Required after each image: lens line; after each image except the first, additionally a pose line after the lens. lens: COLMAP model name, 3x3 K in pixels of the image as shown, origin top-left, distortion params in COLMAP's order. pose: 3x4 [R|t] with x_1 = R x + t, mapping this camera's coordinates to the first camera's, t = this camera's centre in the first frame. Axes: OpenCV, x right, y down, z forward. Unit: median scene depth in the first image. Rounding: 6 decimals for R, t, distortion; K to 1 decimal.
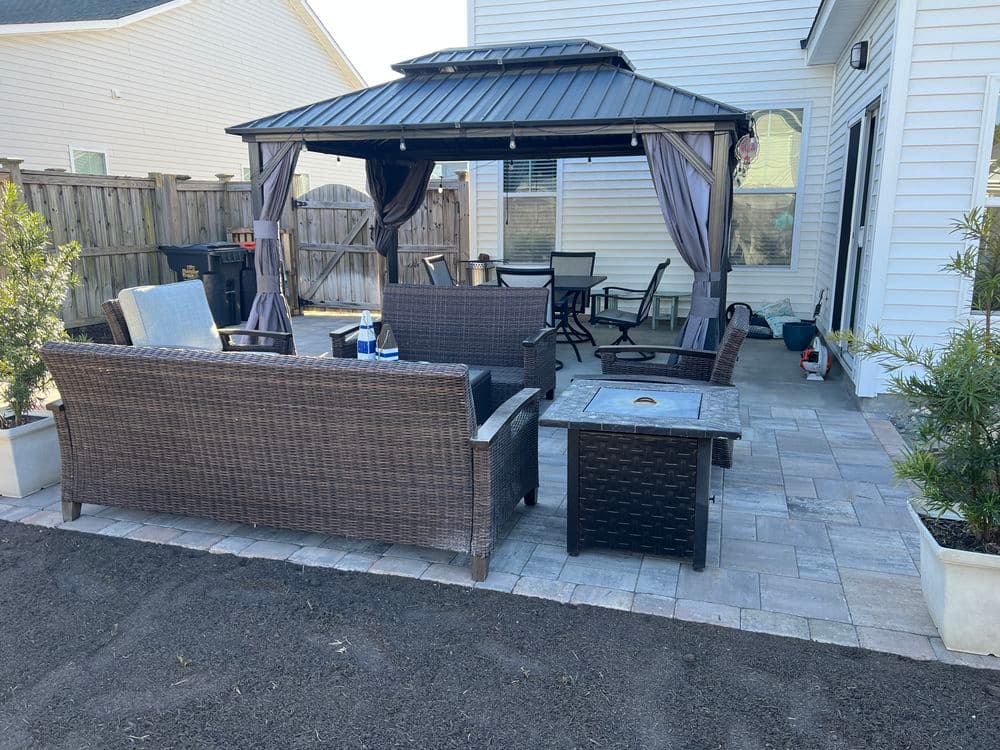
lens RADIAL K [[721.0, 0, 500.0], [0, 721.0, 375.0], [0, 0, 1]] dist [0.005566, -0.001834]
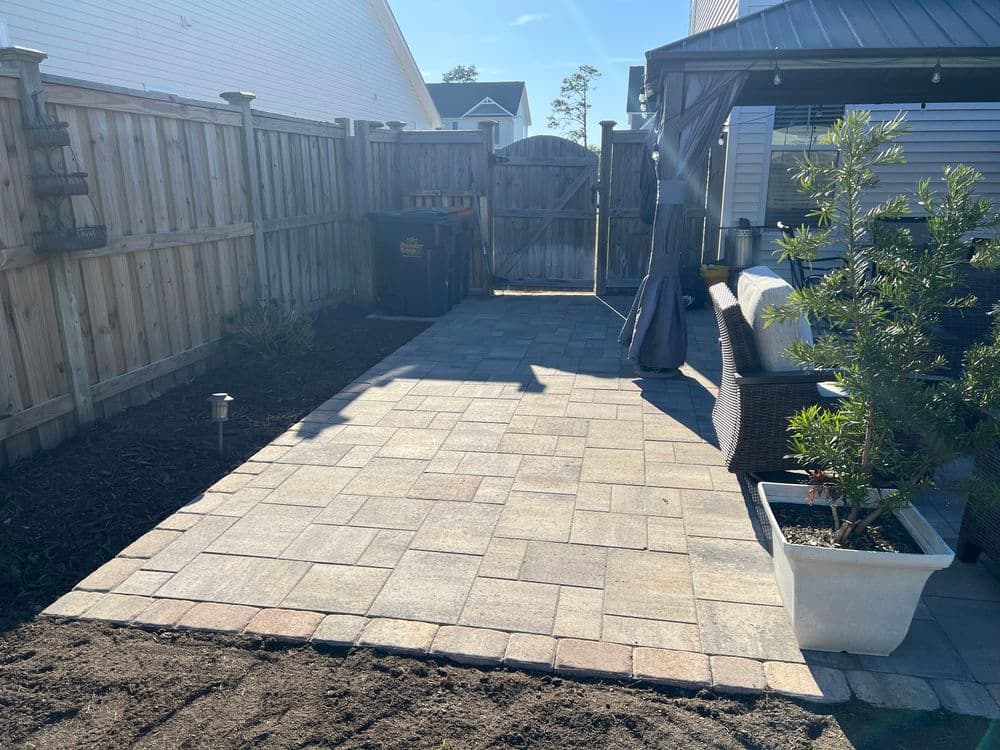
lens RADIAL K [[721.0, 0, 500.0], [0, 721.0, 375.0], [0, 0, 1]] dist [0.005566, -0.001834]
pose [[0.989054, -0.040032, 0.142023, -0.404782], [0.032796, 0.998059, 0.052933, -0.036249], [-0.143866, -0.047696, 0.988447, 0.177945]]
